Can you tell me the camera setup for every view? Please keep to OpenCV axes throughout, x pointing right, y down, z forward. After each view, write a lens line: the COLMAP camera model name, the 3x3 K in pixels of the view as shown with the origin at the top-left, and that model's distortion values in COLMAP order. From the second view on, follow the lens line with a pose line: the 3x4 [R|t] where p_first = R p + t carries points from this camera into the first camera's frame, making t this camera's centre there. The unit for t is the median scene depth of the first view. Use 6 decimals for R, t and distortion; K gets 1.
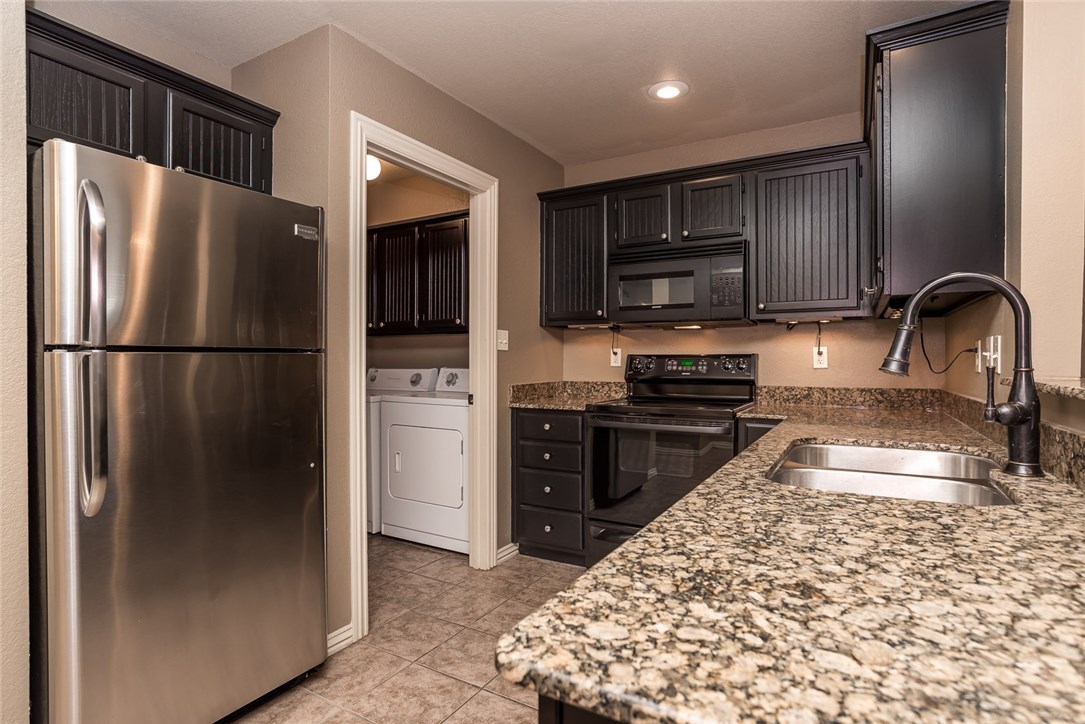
lens RADIAL K [[545.6, 0, 546.4], [0, 545.6, 361.9], [0, 0, 1]] dist [-0.049260, 0.000565]
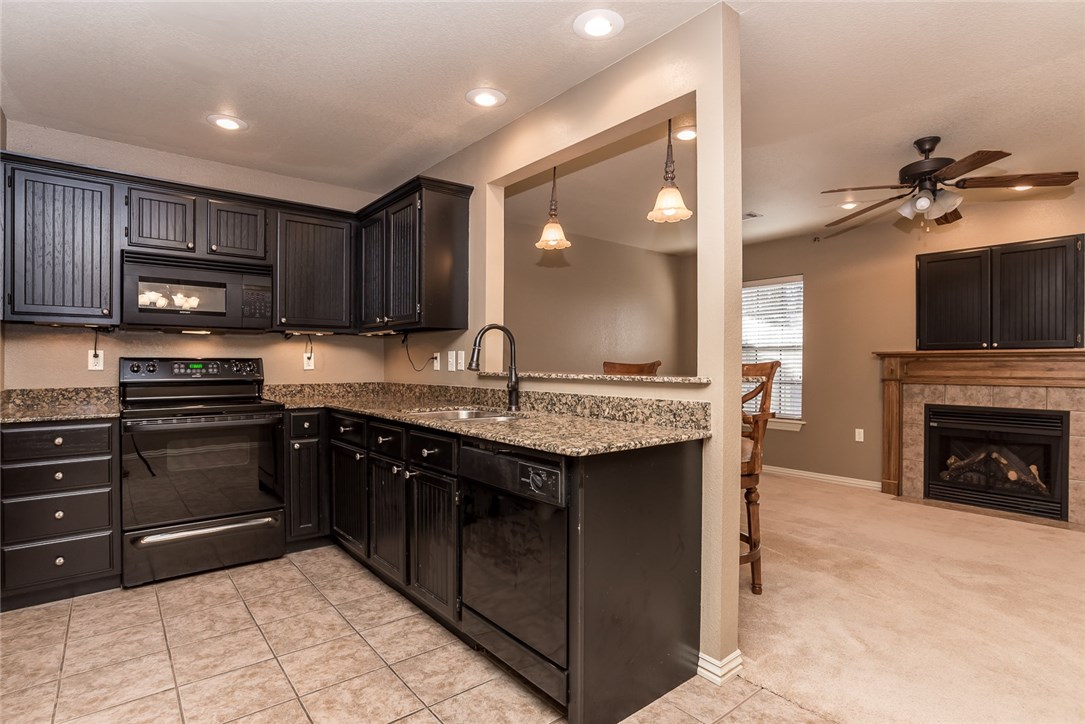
lens RADIAL K [[545.6, 0, 546.4], [0, 545.6, 361.9], [0, 0, 1]] dist [-0.049260, 0.000565]
pose [[0.351634, 0.002864, 0.936133, -0.504531], [0.004550, 0.999978, -0.004768, 0.002057], [-0.936126, 0.005936, 0.351614, -0.006969]]
